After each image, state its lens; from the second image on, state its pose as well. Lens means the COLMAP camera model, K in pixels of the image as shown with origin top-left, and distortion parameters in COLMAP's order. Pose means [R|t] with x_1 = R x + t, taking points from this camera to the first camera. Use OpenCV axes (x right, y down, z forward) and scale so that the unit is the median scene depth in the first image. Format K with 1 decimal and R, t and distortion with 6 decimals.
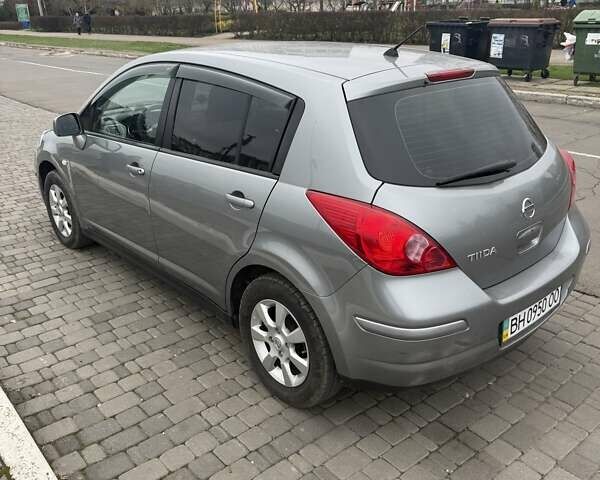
lens RADIAL K [[556.2, 0, 300.0], [0, 556.2, 240.0], [0, 0, 1]] dist [0.134344, -0.263230]
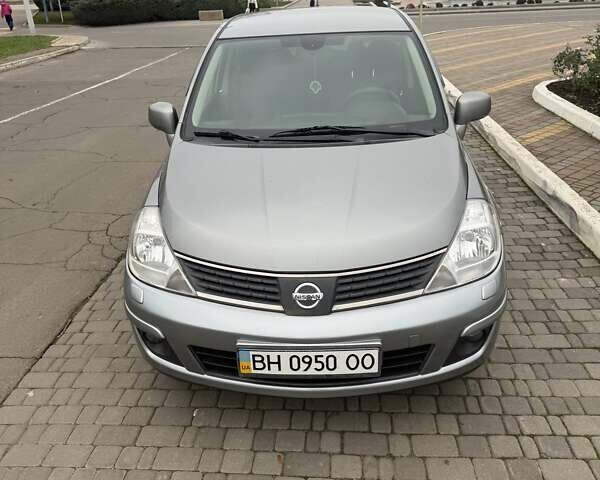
lens RADIAL K [[556.2, 0, 300.0], [0, 556.2, 240.0], [0, 0, 1]] dist [0.134344, -0.263230]
pose [[-0.705985, -0.255518, 0.660527, -0.900725], [0.298927, 0.737995, 0.604984, -0.697254], [-0.642050, 0.624559, -0.444632, 1.796184]]
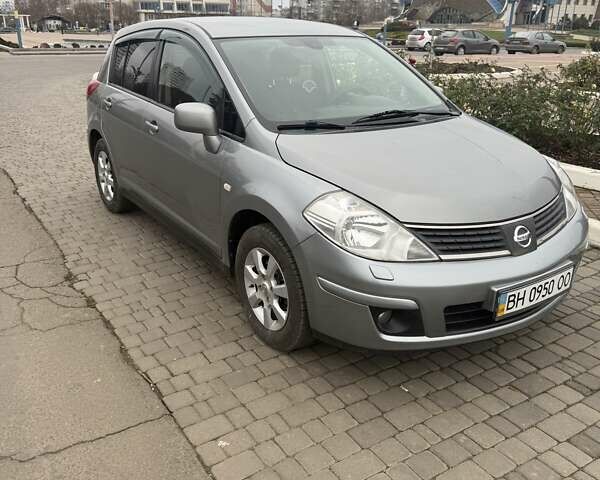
lens RADIAL K [[552.1, 0, 300.0], [0, 552.1, 240.0], [0, 0, 1]] dist [0.119126, -0.238914]
pose [[-0.989256, -0.049467, 0.137573, -0.340921], [0.055548, 0.743266, 0.666686, -0.764274], [-0.135233, 0.667164, -0.732532, 2.115220]]
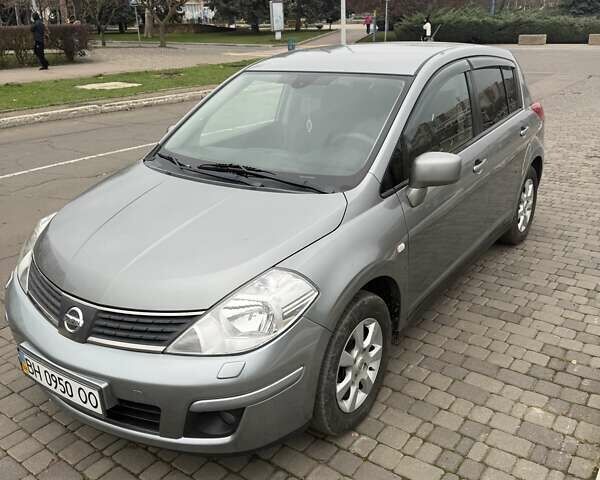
lens RADIAL K [[556.2, 0, 300.0], [0, 556.2, 240.0], [0, 0, 1]] dist [0.134344, -0.263230]
pose [[-0.223129, -0.339697, 0.913684, -1.128963], [0.377960, 0.833840, 0.402313, -0.517474], [-0.898532, 0.435104, -0.057662, 1.328021]]
